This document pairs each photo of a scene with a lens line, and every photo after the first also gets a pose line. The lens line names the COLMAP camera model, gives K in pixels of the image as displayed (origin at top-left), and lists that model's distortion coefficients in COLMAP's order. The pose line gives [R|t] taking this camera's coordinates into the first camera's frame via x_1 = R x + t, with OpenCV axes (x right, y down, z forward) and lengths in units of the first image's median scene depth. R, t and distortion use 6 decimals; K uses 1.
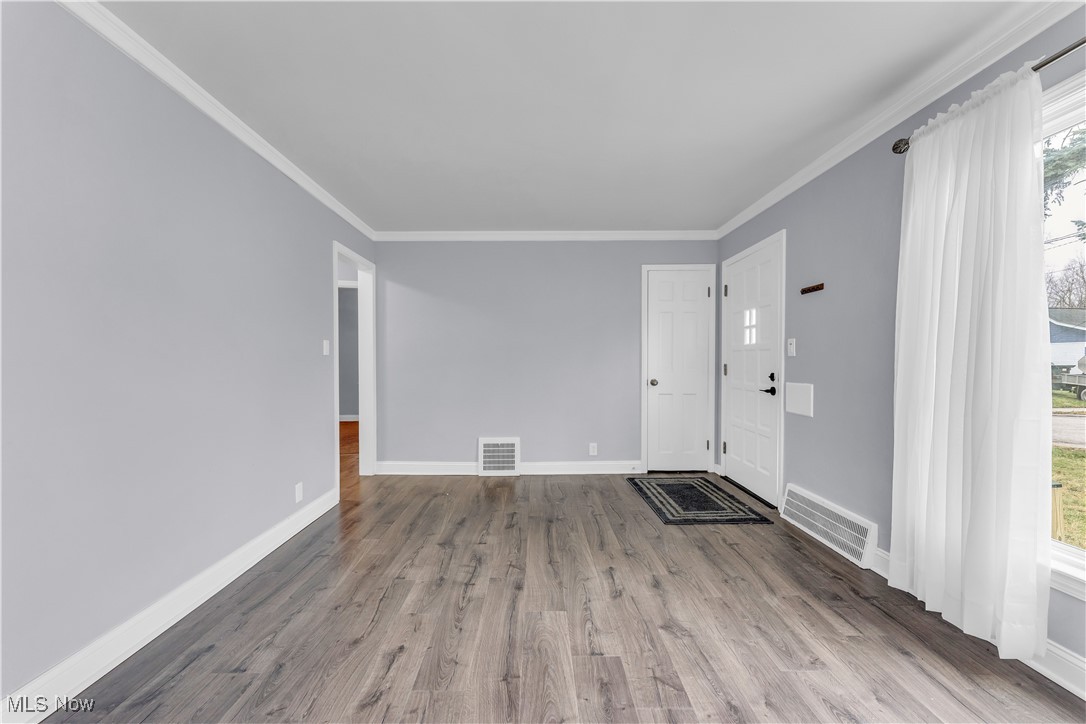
lens RADIAL K [[437.8, 0, 537.5], [0, 437.8, 368.9], [0, 0, 1]] dist [-0.000046, -0.000442]
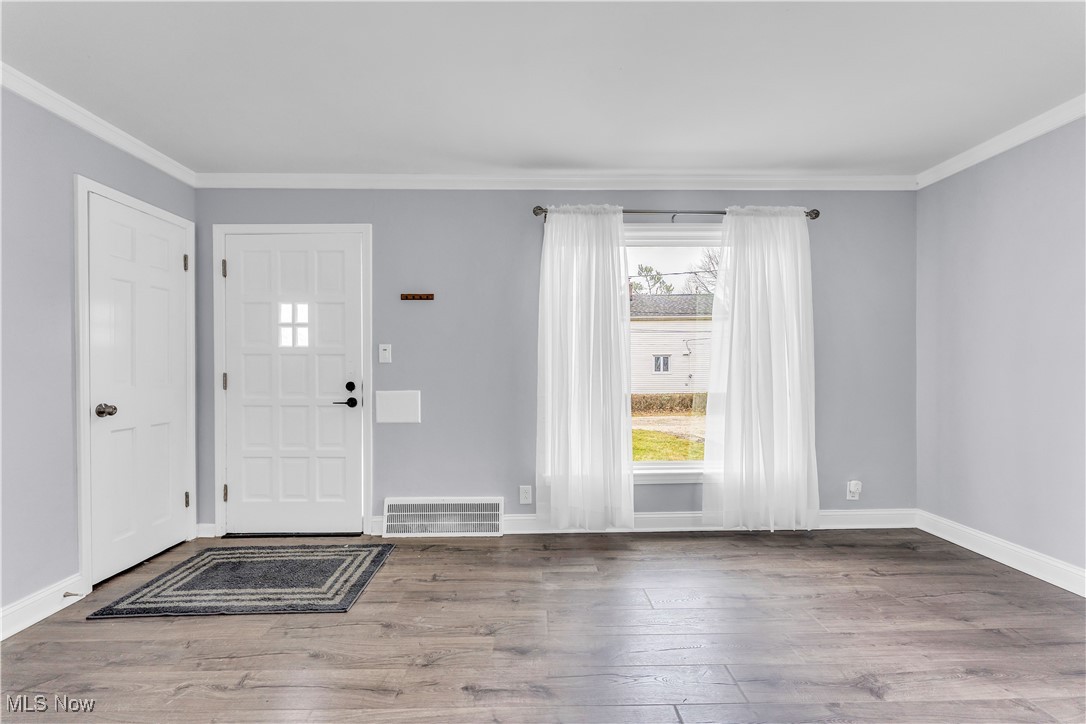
lens RADIAL K [[437.8, 0, 537.5], [0, 437.8, 368.9], [0, 0, 1]] dist [-0.000046, -0.000442]
pose [[-0.009459, -0.004056, 0.999947, -0.461071], [0.022906, 0.999728, 0.004272, -0.015362], [-0.999693, 0.022946, -0.009363, 0.863128]]
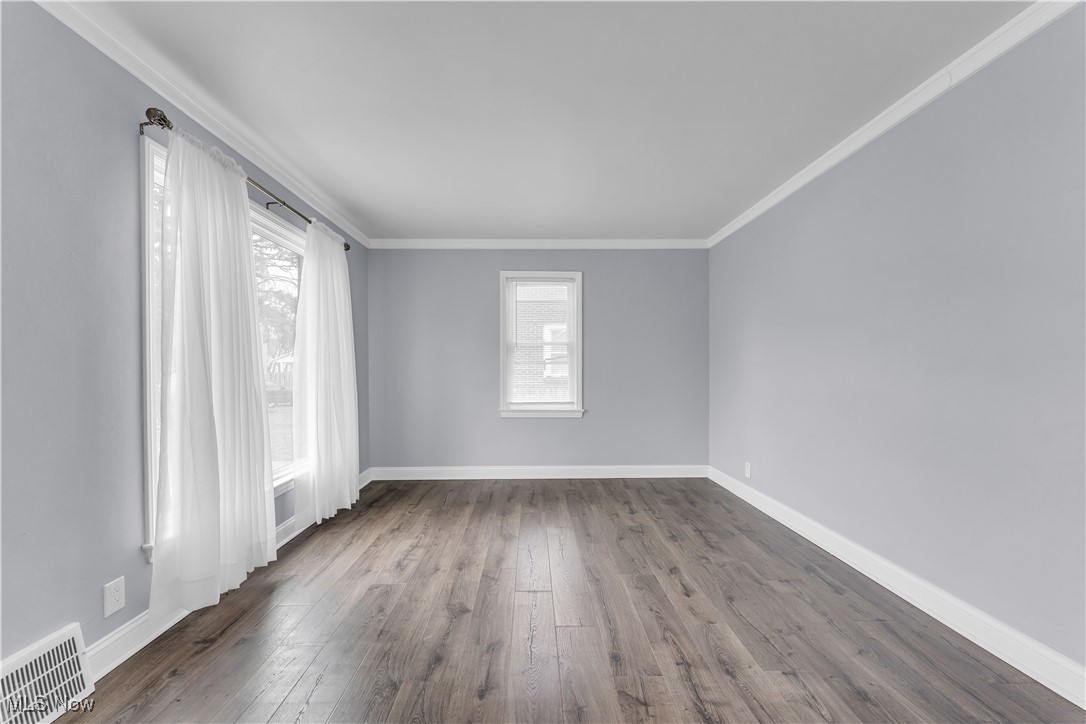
lens RADIAL K [[437.8, 0, 537.5], [0, 437.8, 368.9], [0, 0, 1]] dist [-0.000046, -0.000442]
pose [[-0.999918, 0.007941, -0.010008, 0.087998], [0.007732, 0.999756, 0.020705, -0.026872], [0.010170, 0.020626, -0.999736, 1.570750]]
